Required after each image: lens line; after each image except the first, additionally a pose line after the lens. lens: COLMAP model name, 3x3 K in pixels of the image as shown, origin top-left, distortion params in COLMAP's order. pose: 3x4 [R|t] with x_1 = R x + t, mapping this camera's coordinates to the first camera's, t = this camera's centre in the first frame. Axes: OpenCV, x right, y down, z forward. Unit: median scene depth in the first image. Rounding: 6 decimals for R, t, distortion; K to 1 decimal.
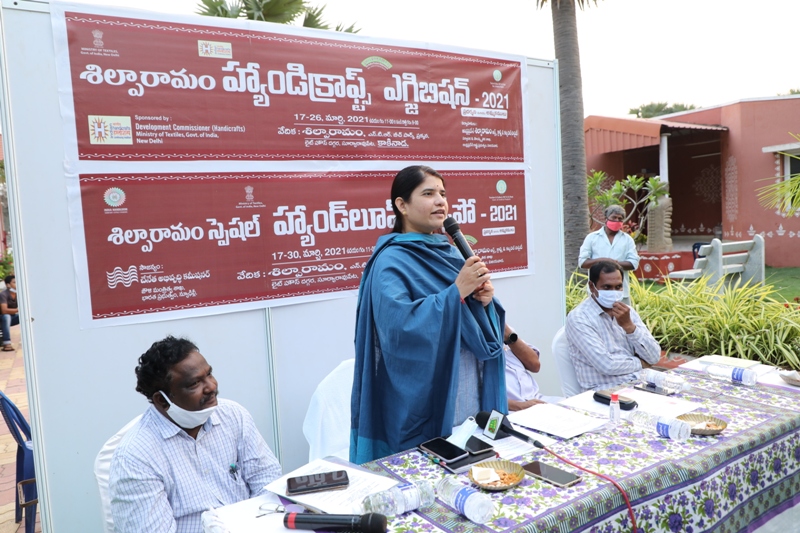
lens RADIAL K [[595.3, 0, 399.7], [0, 595.3, 264.4], [0, 0, 1]] dist [-0.022897, 0.001048]
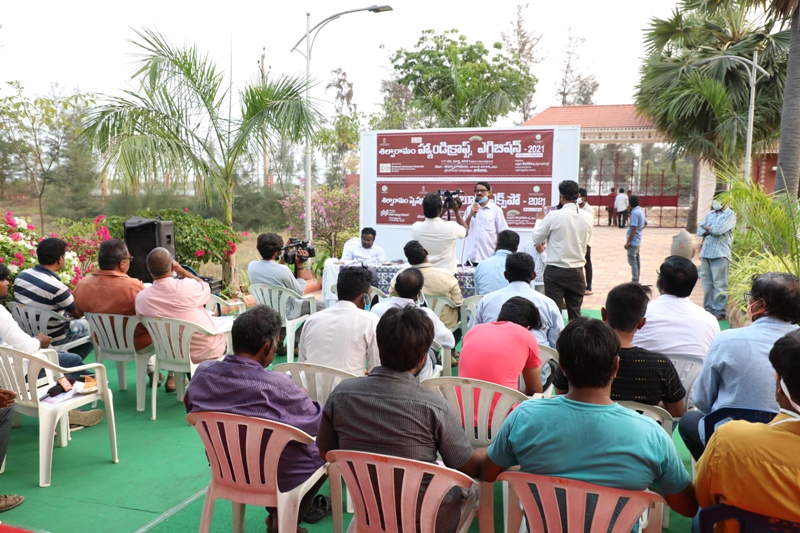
lens RADIAL K [[702.9, 0, 400.5], [0, 702.9, 266.4], [0, 0, 1]] dist [0.005749, 0.001651]
pose [[0.625037, 0.142779, -0.767426, 2.258706], [-0.097747, 0.989707, 0.104524, -0.087139], [0.774451, 0.009683, 0.632560, -1.200382]]
